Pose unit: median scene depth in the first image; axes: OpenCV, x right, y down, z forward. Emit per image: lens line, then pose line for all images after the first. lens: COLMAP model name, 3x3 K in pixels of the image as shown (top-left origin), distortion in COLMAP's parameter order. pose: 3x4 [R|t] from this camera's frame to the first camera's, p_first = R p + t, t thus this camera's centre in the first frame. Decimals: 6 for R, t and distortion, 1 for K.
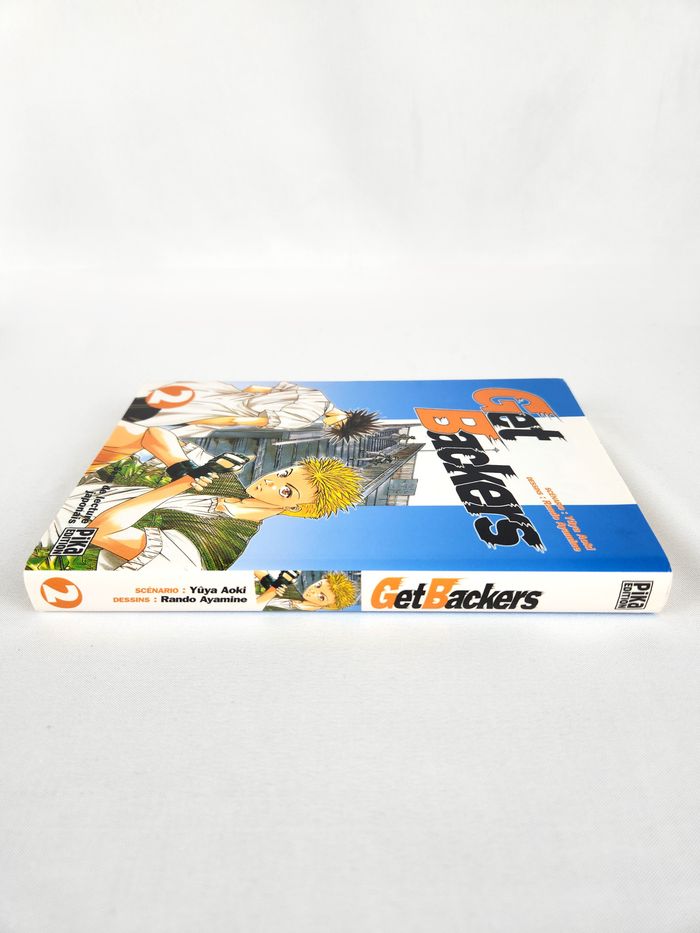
lens RADIAL K [[641.4, 0, 350.4], [0, 641.4, 464.5], [0, 0, 1]] dist [-0.029534, 0.002228]
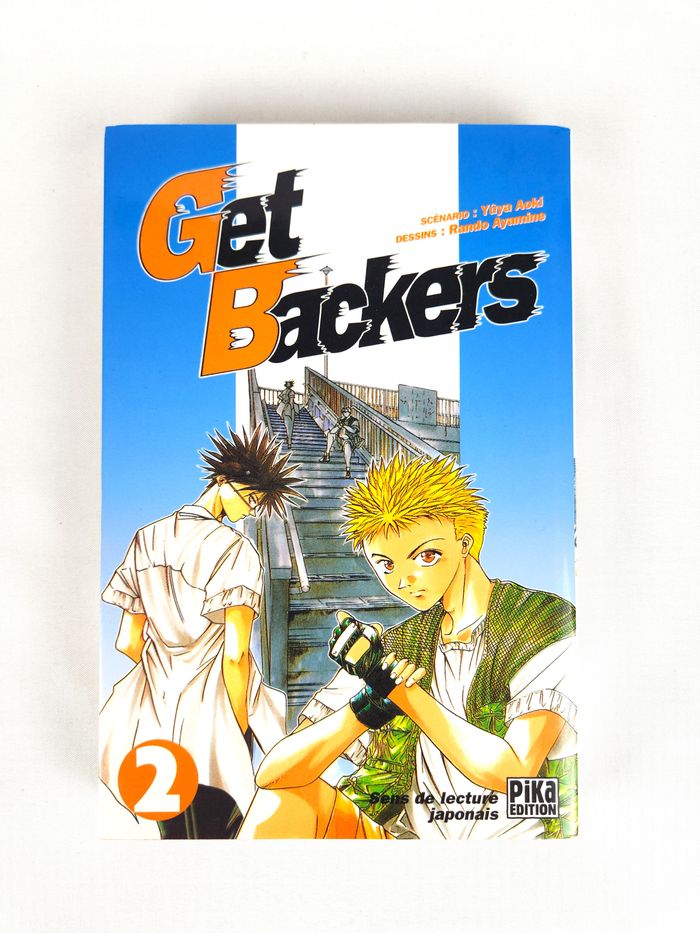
lens RADIAL K [[641.4, 0, 354.8], [0, 641.4, 466.4], [0, 0, 1]] dist [-0.029534, 0.002228]
pose [[-0.022204, -0.998973, 0.039500, -0.019086], [0.542420, 0.021151, 0.839841, -0.617898], [-0.839814, 0.040073, 0.541393, 0.619203]]
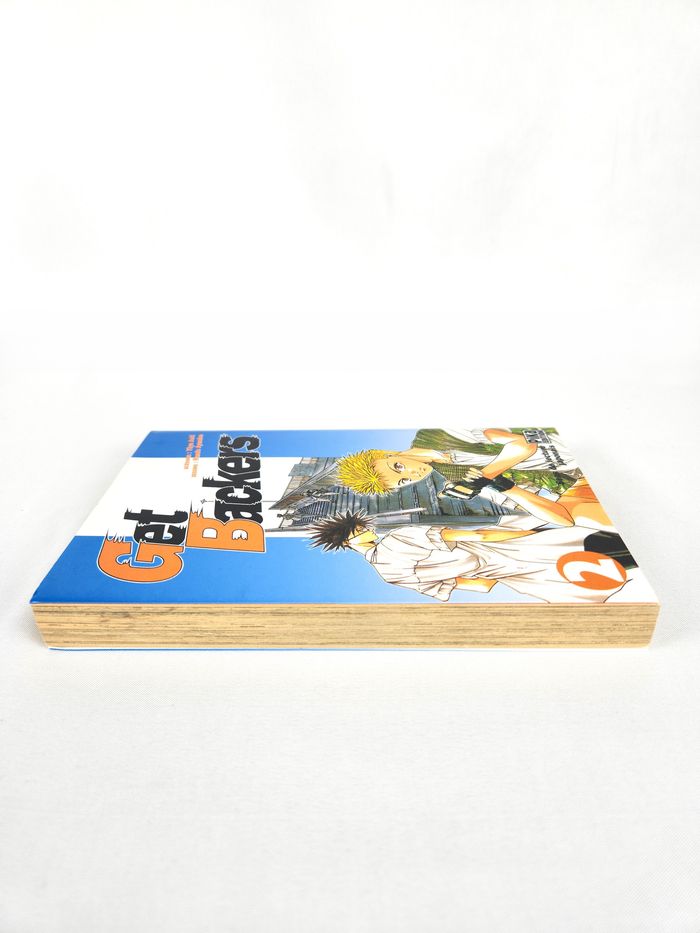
lens RADIAL K [[641.4, 0, 355.4], [0, 641.4, 466.8], [0, 0, 1]] dist [-0.029534, 0.002228]
pose [[-0.999441, 0.029893, 0.014952, -0.033703], [0.027494, 0.480885, 0.876352, -0.973756], [0.019006, 0.876274, -0.481438, 1.501201]]
